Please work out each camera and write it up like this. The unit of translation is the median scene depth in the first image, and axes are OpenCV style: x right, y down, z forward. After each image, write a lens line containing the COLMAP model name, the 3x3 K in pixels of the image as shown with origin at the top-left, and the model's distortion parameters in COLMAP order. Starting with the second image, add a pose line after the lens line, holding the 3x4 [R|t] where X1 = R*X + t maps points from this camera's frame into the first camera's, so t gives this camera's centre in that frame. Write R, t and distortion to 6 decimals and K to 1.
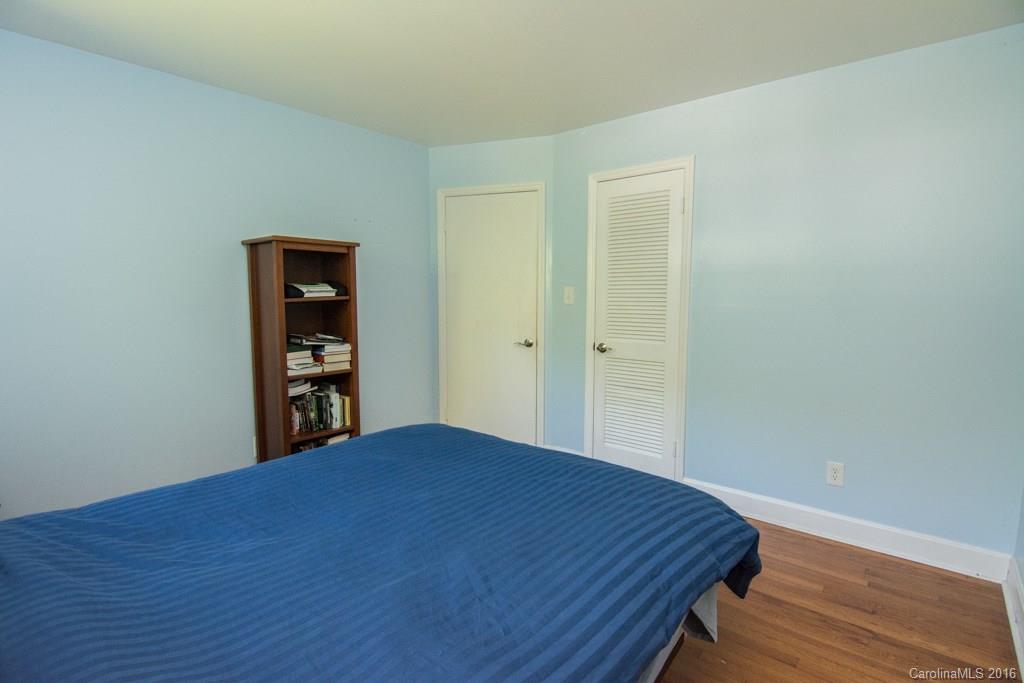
lens RADIAL K [[496.5, 0, 514.6], [0, 496.5, 338.1], [0, 0, 1]] dist [-0.002313, -0.010905]
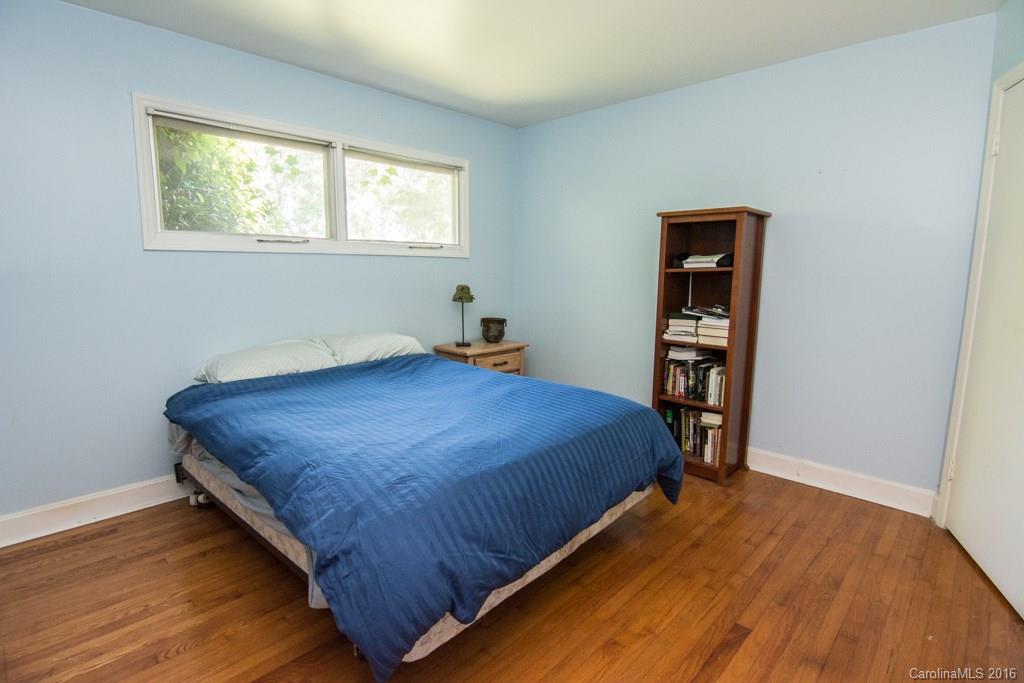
lens RADIAL K [[496.5, 0, 514.6], [0, 496.5, 338.1], [0, 0, 1]] dist [-0.002313, -0.010905]
pose [[-0.062650, 0.142508, -0.987809, 0.626091], [-0.092982, 0.984615, 0.147944, -0.055529], [0.993695, 0.101118, -0.048436, 0.679082]]
